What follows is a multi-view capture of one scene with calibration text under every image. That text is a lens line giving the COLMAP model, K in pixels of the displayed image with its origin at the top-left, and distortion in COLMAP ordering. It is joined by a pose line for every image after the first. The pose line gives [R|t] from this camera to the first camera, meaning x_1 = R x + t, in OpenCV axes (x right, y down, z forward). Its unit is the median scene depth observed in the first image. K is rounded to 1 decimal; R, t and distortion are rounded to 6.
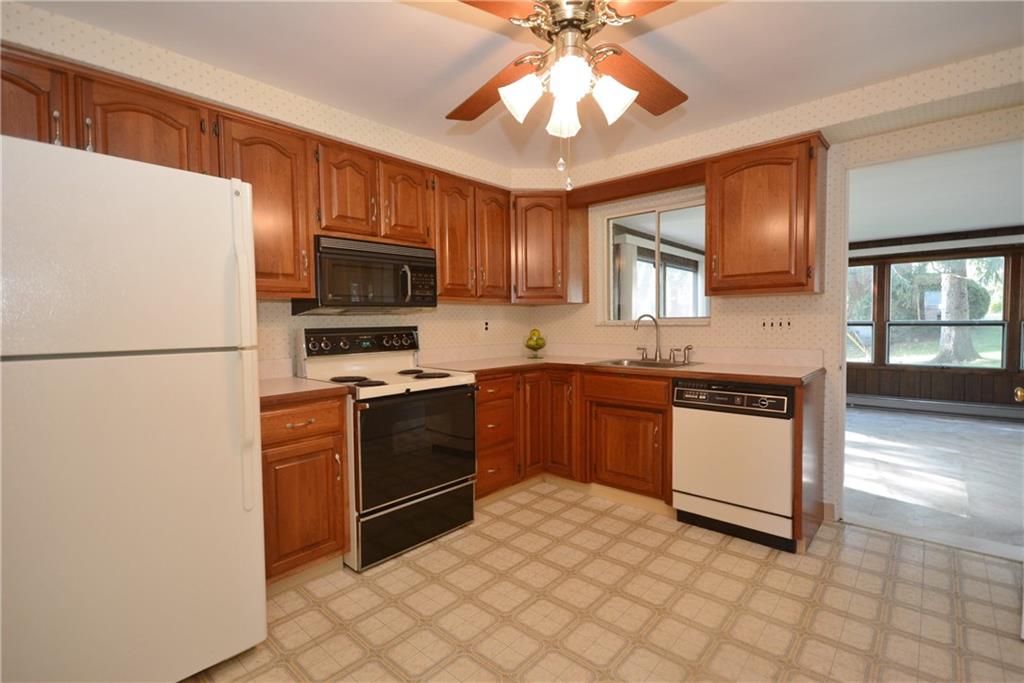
lens RADIAL K [[470.8, 0, 510.8], [0, 470.8, 339.6], [0, 0, 1]] dist [0.006793, -0.000247]
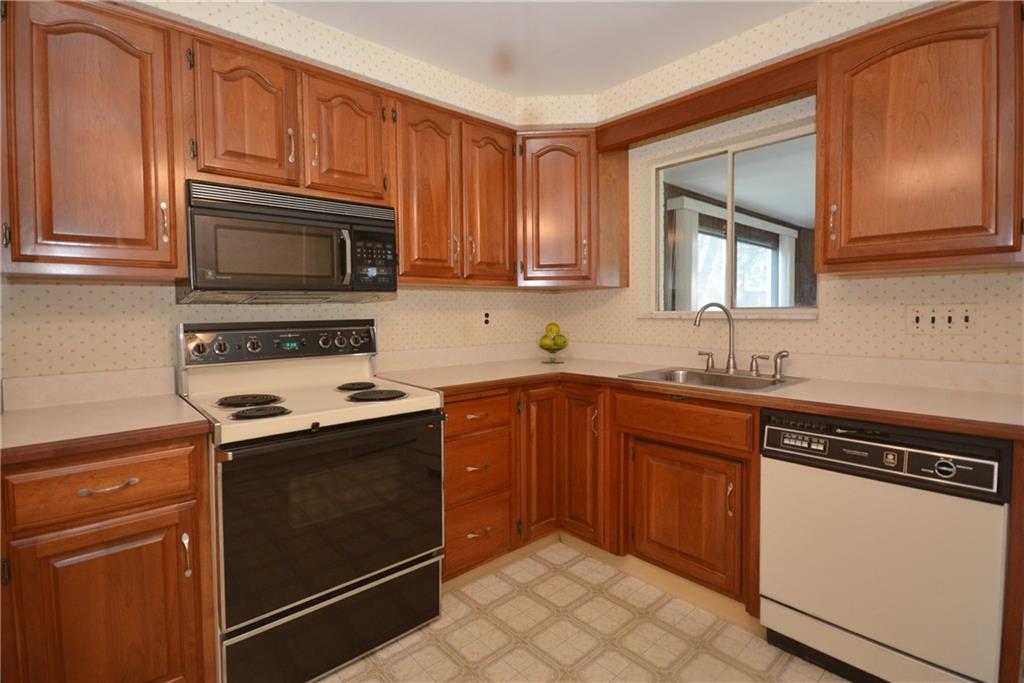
lens RADIAL K [[470.8, 0, 511.0], [0, 470.8, 325.1], [0, 0, 1]] dist [0.006793, -0.000247]
pose [[0.993633, 0.006779, -0.112462, 0.087289], [-0.007333, 0.999963, -0.004509, -0.019150], [0.112427, 0.005305, 0.993646, 0.340550]]
